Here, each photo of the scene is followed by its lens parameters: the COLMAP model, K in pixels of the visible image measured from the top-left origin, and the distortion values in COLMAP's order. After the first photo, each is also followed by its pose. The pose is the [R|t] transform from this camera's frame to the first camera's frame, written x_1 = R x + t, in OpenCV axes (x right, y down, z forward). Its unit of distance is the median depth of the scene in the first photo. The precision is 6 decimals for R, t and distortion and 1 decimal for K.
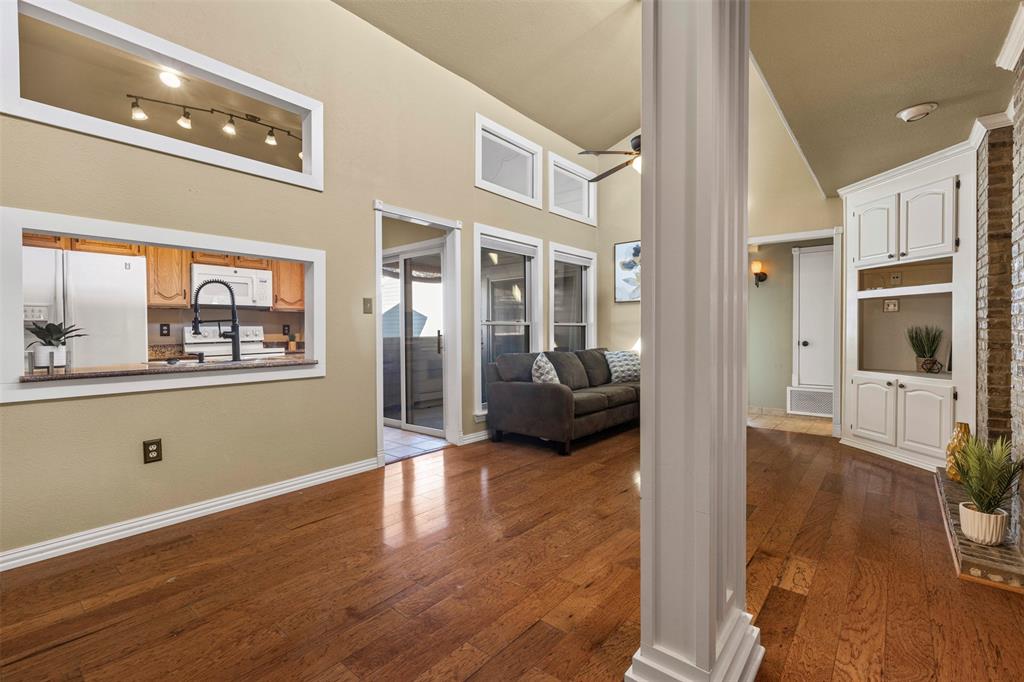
lens RADIAL K [[458.5, 0, 508.3], [0, 458.5, 337.9], [0, 0, 1]] dist [0.000014, 0.000071]
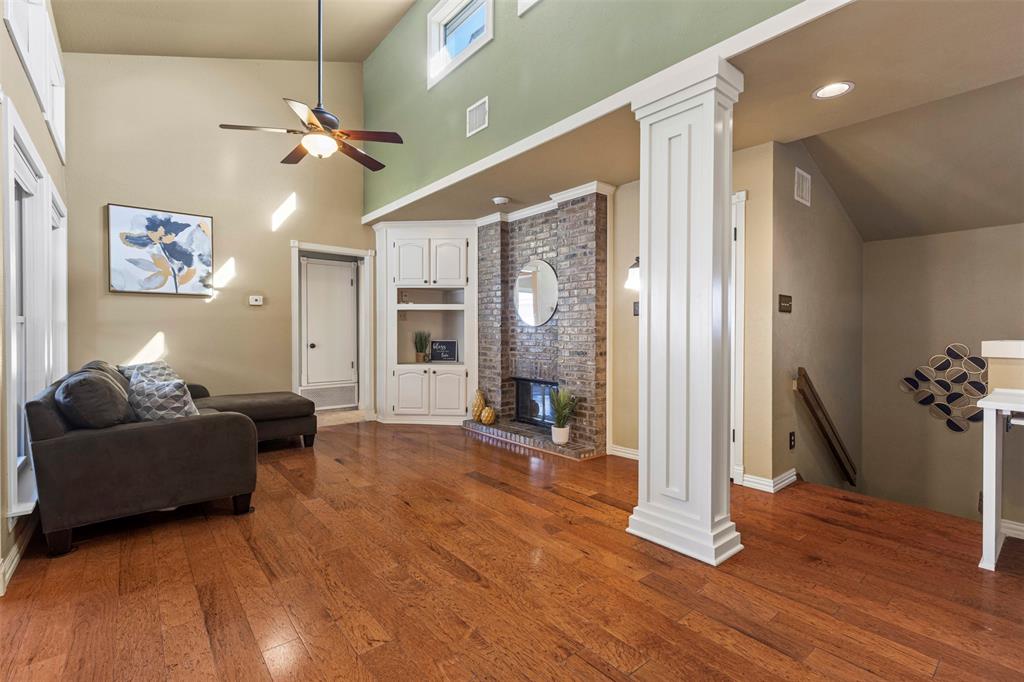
lens RADIAL K [[458.5, 0, 505.9], [0, 458.5, 339.1], [0, 0, 1]] dist [0.000014, 0.000071]
pose [[0.180891, -0.009785, 0.983455, -0.583992], [0.014523, 0.999868, 0.007277, -0.008117], [-0.983396, 0.012967, 0.181009, 0.570909]]
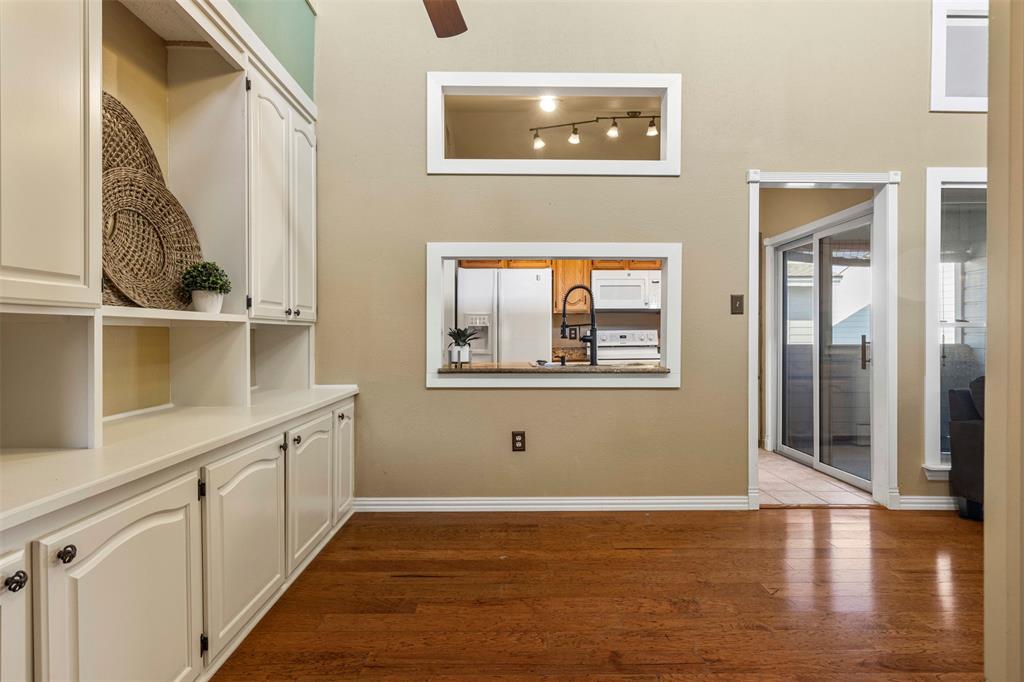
lens RADIAL K [[533.5, 0, 506.8], [0, 533.5, 338.7], [0, 0, 1]] dist [-0.002434, 0.000923]
pose [[0.648788, 0.009524, -0.760910, 0.154016], [-0.015989, 0.999872, -0.001118, -0.002695], [0.760801, 0.012891, 0.648857, 0.094176]]
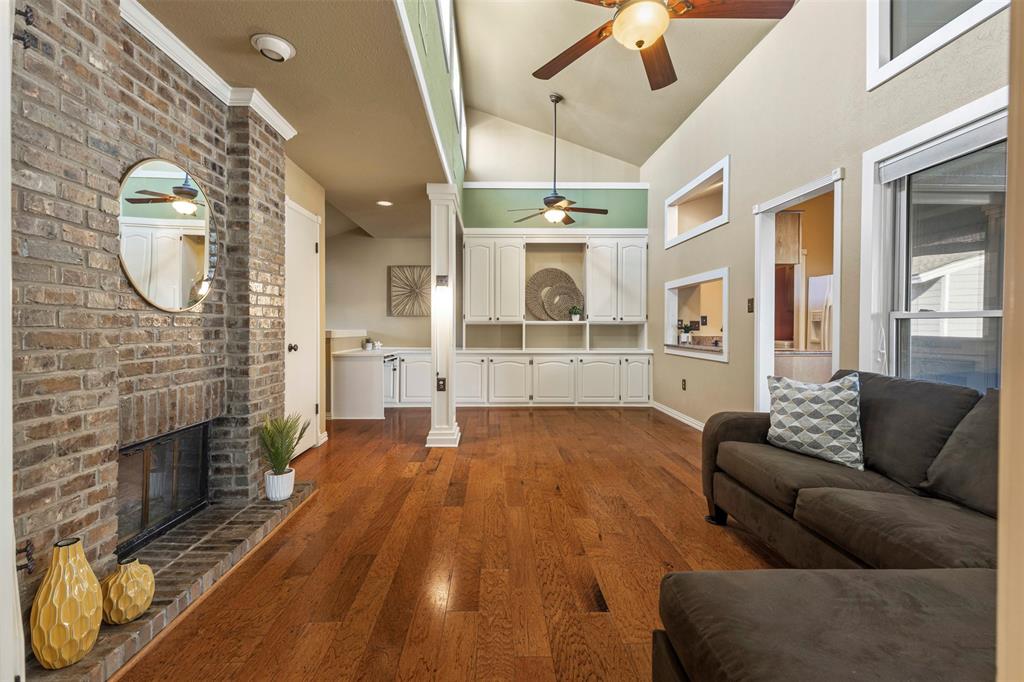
lens RADIAL K [[458.5, 0, 512.7], [0, 458.5, 327.9], [0, 0, 1]] dist [0.000014, 0.000071]
pose [[-0.732660, 0.003199, -0.680587, 0.926312], [-0.011334, 0.999793, 0.016901, -0.029704], [0.680500, 0.020097, -0.732472, 1.523453]]
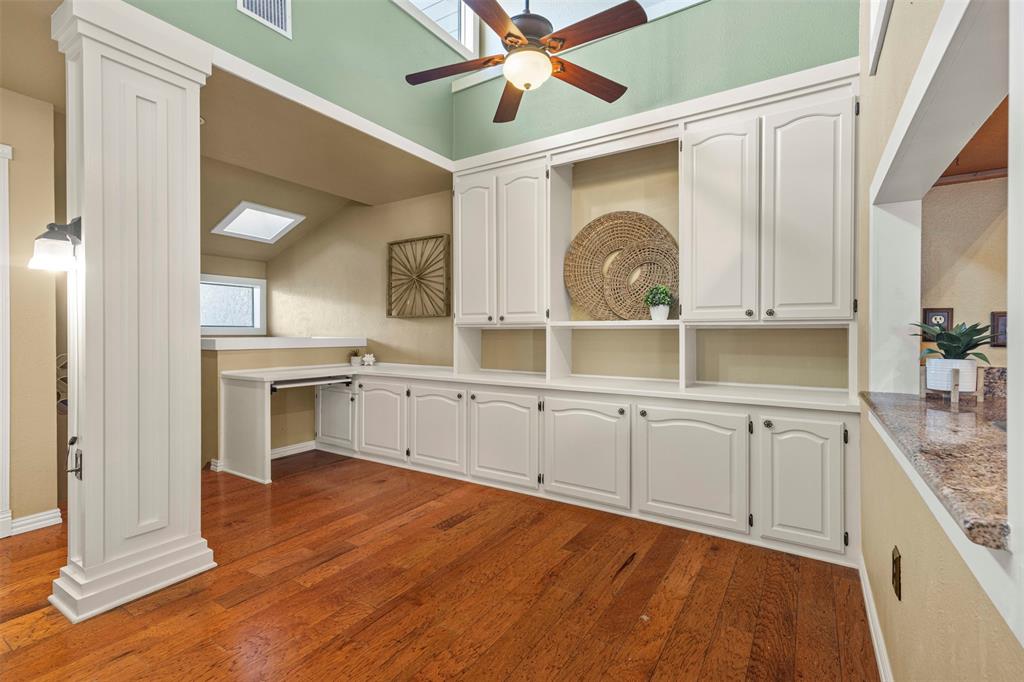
lens RADIAL K [[458.5, 0, 519.2], [0, 458.5, 336.6], [0, 0, 1]] dist [0.000014, 0.000071]
pose [[-0.987570, 0.001184, -0.157177, -0.218381], [-0.002337, 0.999751, 0.022212, -0.015950], [0.157164, 0.022304, -0.987321, 1.091326]]
